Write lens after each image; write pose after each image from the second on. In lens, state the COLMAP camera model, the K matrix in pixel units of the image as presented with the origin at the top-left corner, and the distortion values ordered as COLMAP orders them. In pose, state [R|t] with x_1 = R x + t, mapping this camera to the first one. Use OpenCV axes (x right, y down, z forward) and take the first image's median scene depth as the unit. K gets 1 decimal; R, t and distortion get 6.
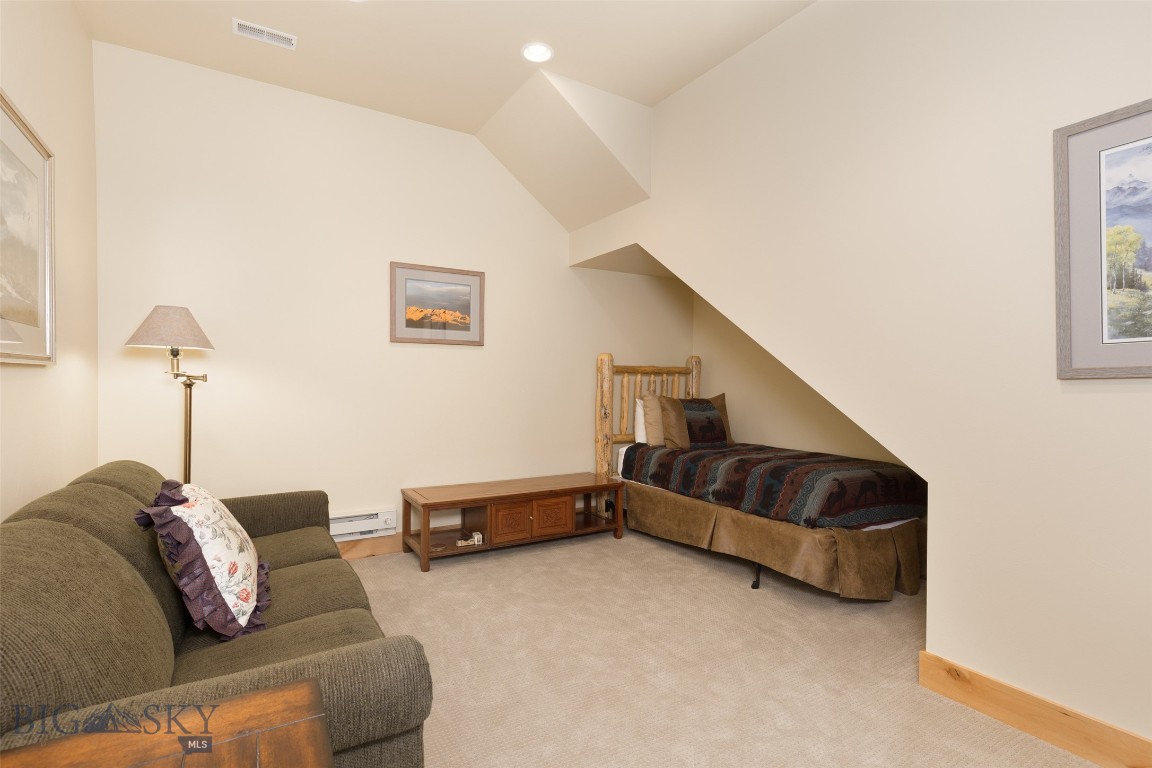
lens RADIAL K [[536.4, 0, 576.0], [0, 536.4, 384.0], [0, 0, 1]] dist [0.000385, 0.000696]
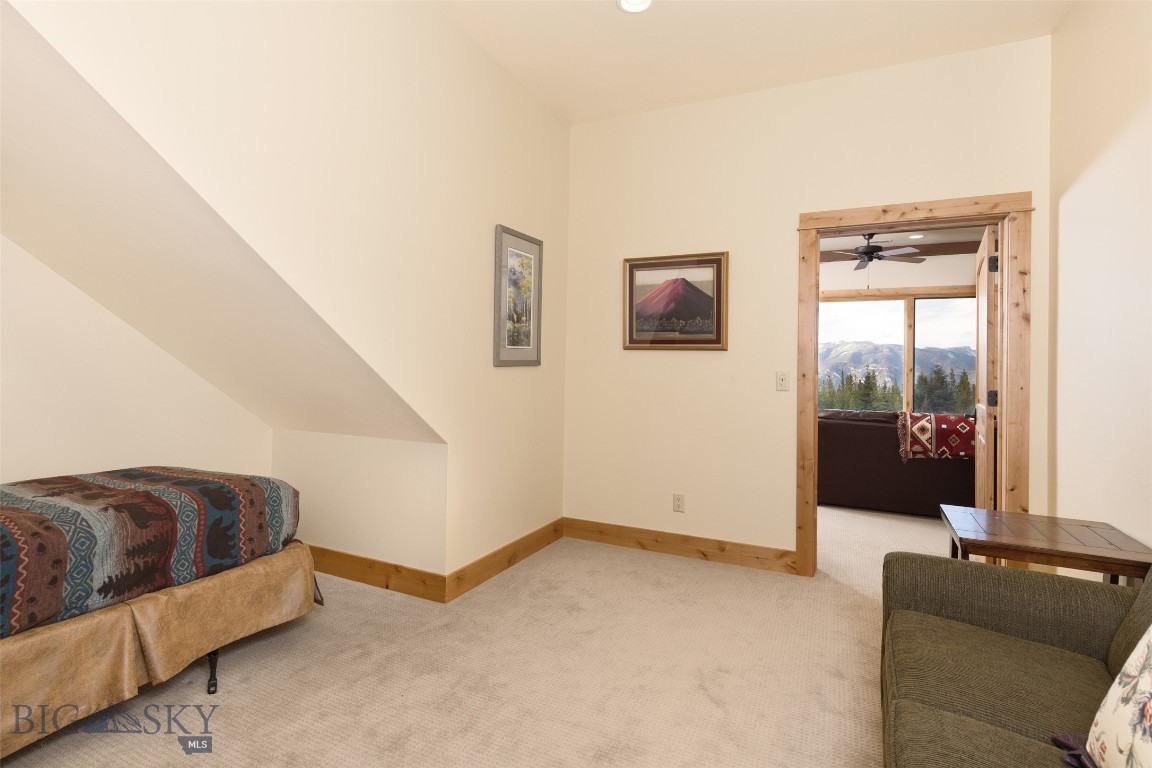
lens RADIAL K [[536.4, 0, 576.0], [0, 536.4, 384.0], [0, 0, 1]] dist [0.000385, 0.000696]
pose [[-0.521643, -0.014551, 0.853040, -0.445619], [0.000157, 0.999853, 0.017152, 0.011832], [-0.853164, 0.009081, -0.521564, 1.026140]]
